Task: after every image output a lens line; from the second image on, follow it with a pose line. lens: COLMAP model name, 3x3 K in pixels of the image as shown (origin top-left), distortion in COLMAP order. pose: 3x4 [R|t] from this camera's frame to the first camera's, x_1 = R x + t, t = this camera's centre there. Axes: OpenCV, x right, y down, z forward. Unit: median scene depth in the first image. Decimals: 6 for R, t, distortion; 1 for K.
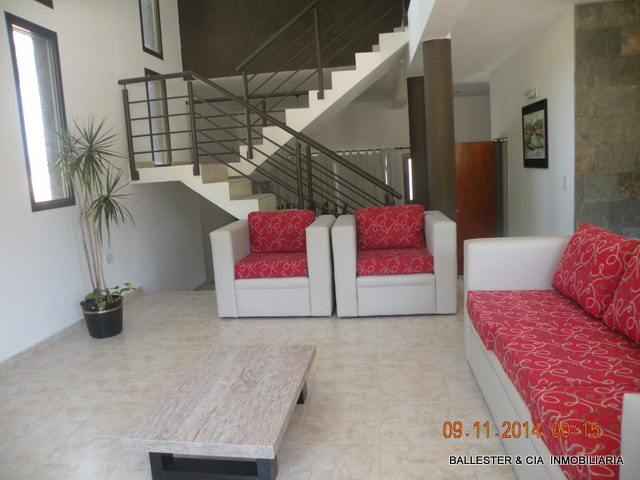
lens RADIAL K [[501.9, 0, 320.0], [0, 501.9, 240.0], [0, 0, 1]] dist [-0.164563, 0.135349]
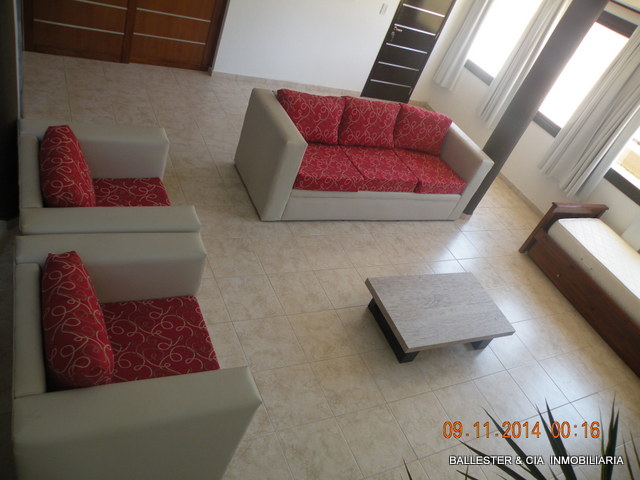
lens RADIAL K [[501.9, 0, 320.0], [0, 501.9, 240.0], [0, 0, 1]] dist [-0.164563, 0.135349]
pose [[-0.510082, -0.620388, 0.595764, -0.400267], [-0.178831, 0.754005, 0.632057, -0.395523], [-0.841330, 0.215860, -0.495549, 1.073342]]
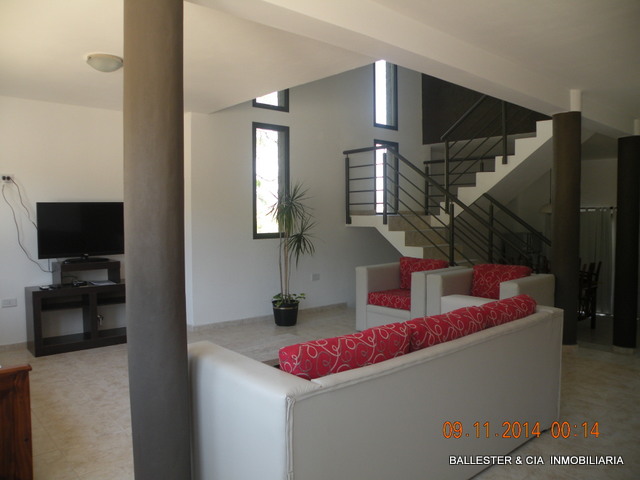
lens RADIAL K [[501.9, 0, 320.0], [0, 501.9, 240.0], [0, 0, 1]] dist [-0.164563, 0.135349]
pose [[0.739432, 0.091460, -0.666989, 0.583818], [-0.141902, 0.989645, -0.021611, -0.042294], [0.658106, 0.110626, 0.744754, -0.096872]]
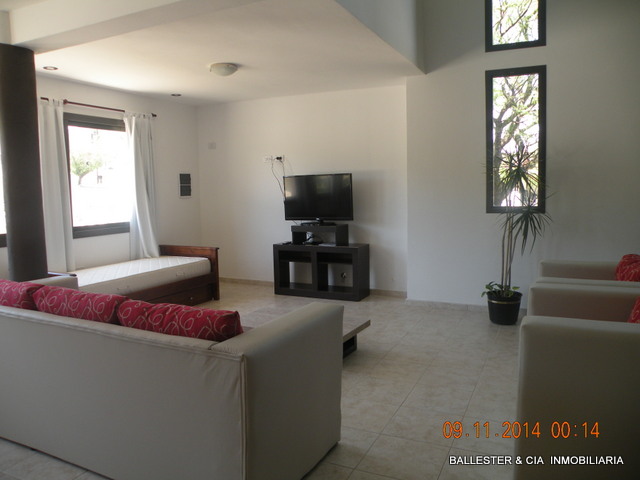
lens RADIAL K [[501.9, 0, 320.0], [0, 501.9, 240.0], [0, 0, 1]] dist [-0.164563, 0.135349]
pose [[-0.327256, 0.157961, -0.931640, 0.719320], [-0.107313, 0.973337, 0.202726, -0.179321], [0.938822, 0.166321, -0.301579, 0.821759]]
